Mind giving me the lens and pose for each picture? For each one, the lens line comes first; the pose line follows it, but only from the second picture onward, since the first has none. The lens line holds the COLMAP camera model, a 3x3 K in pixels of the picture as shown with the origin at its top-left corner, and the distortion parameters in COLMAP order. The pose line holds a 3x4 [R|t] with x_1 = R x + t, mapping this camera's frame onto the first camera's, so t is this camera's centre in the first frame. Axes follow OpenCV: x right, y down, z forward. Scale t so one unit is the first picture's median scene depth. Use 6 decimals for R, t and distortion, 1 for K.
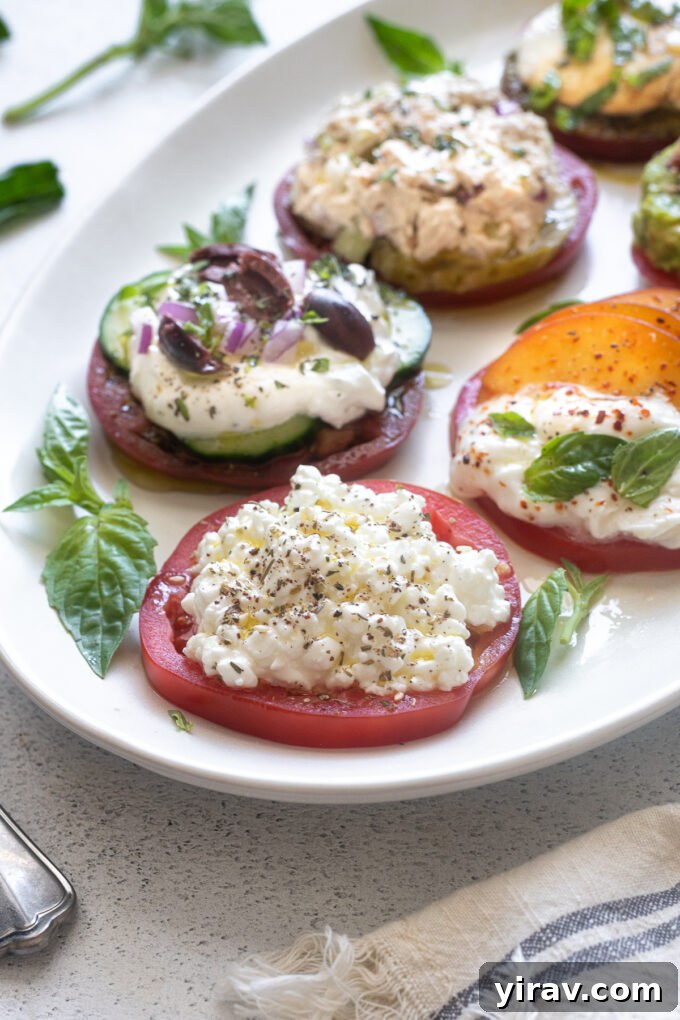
lens RADIAL K [[1903.3, 0, 314.9], [0, 1903.3, 573.9], [0, 0, 1]] dist [-0.000138, 0.000000]
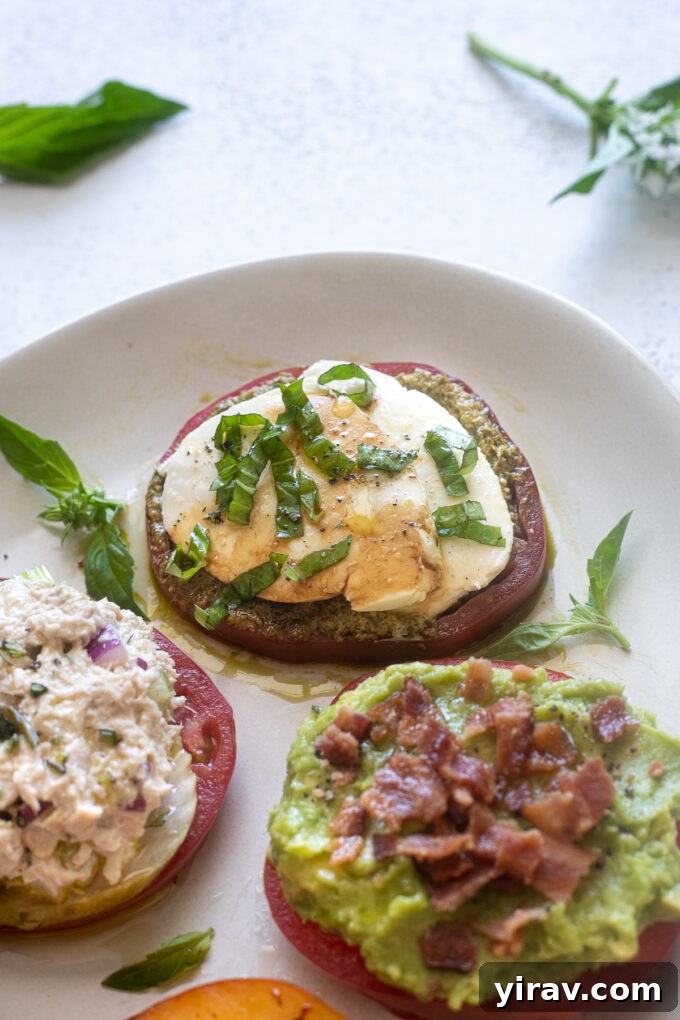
lens RADIAL K [[1834.1, 0, 327.5], [0, 1834.1, 540.8], [0, 0, 1]] dist [0.167237, 0.000000]
pose [[0.999792, 0.006990, 0.019160, 0.196863], [-0.009515, 0.990797, 0.135024, -0.437463], [-0.018040, -0.135178, 0.990657, 0.352464]]
